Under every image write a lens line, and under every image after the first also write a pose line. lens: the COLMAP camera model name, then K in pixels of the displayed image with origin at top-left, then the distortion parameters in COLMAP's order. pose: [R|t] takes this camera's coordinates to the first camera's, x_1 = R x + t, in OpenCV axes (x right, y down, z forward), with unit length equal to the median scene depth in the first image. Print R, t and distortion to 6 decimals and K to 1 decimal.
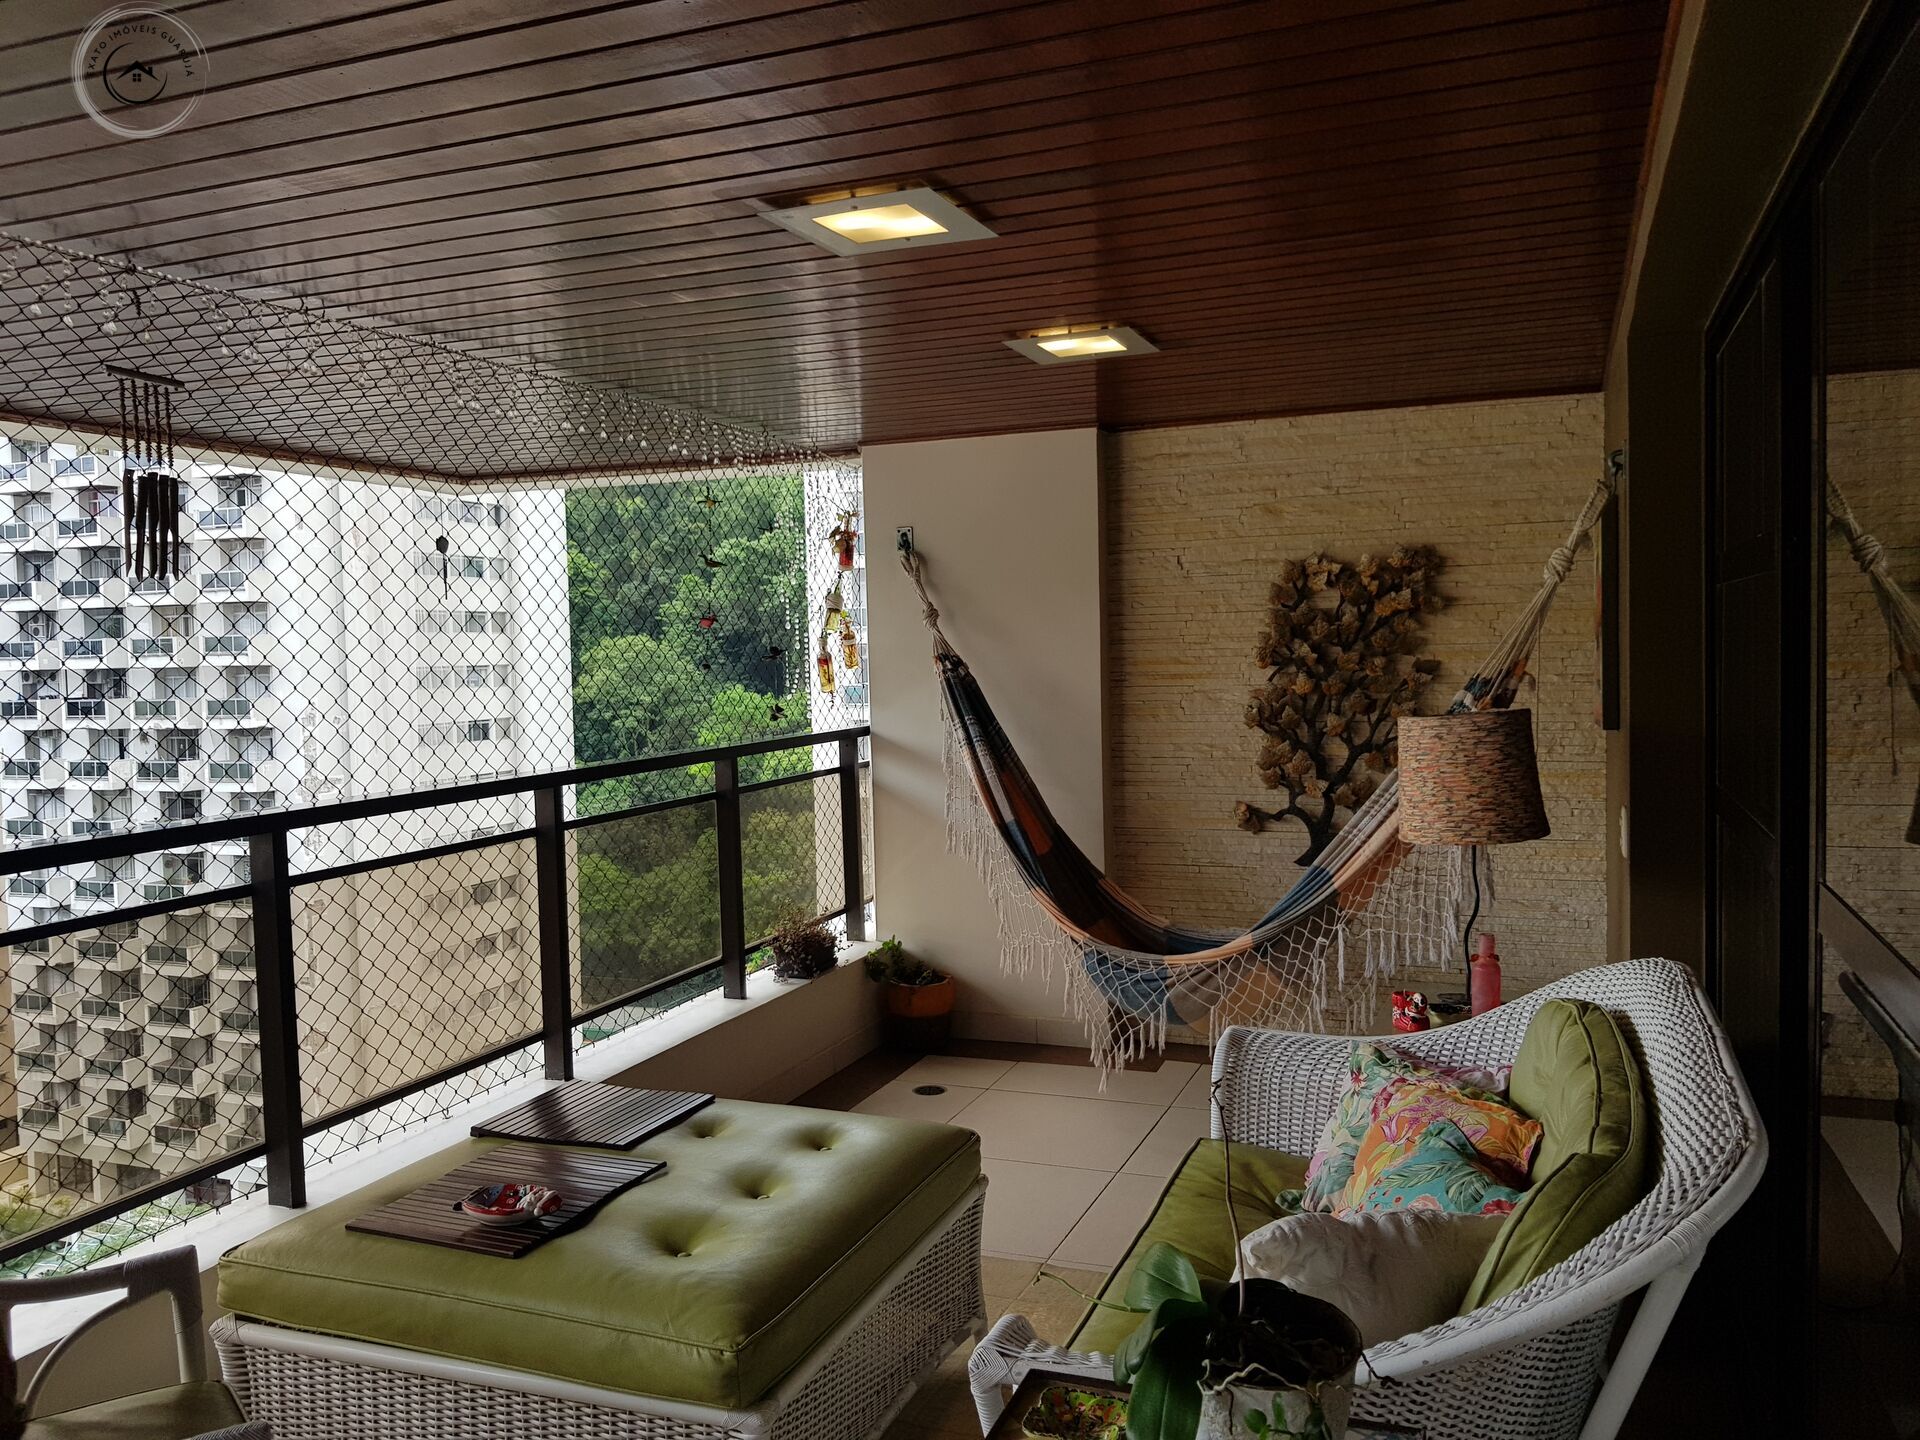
lens RADIAL K [[1507.2, 0, 957.0], [0, 1507.2, 718.4], [0, 0, 1]] dist [0.073396, -0.115988]
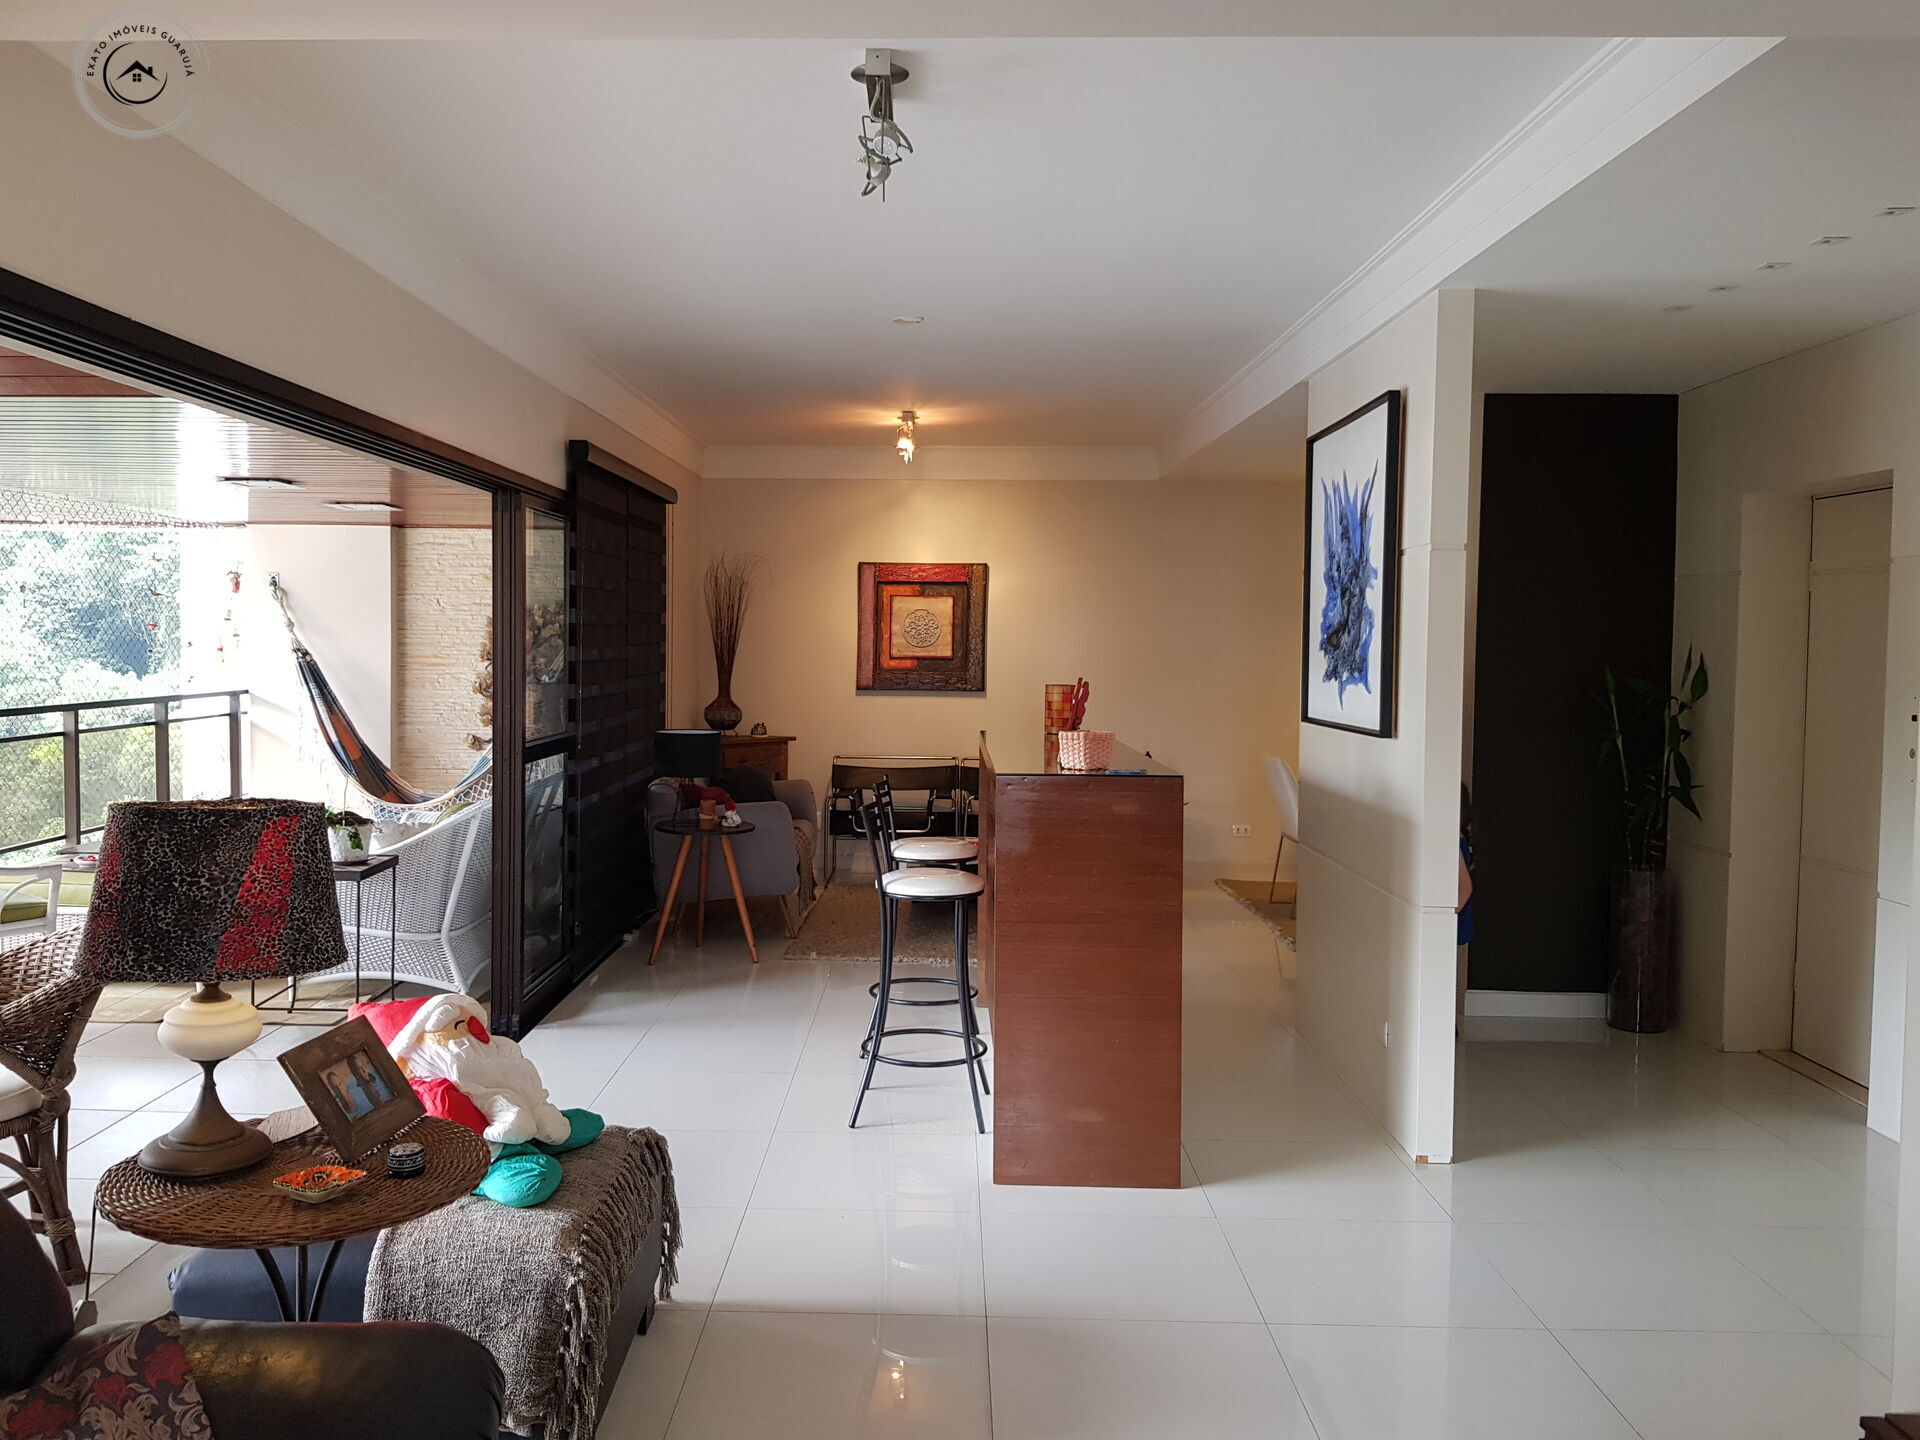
lens RADIAL K [[1507.2, 0, 903.1], [0, 1507.2, 769.5], [0, 0, 1]] dist [0.073396, -0.115988]
pose [[0.939979, 0.006826, 0.341164, 0.052071], [-0.019956, 0.999188, 0.034989, 0.023424], [-0.340648, -0.039697, 0.939352, -0.935321]]
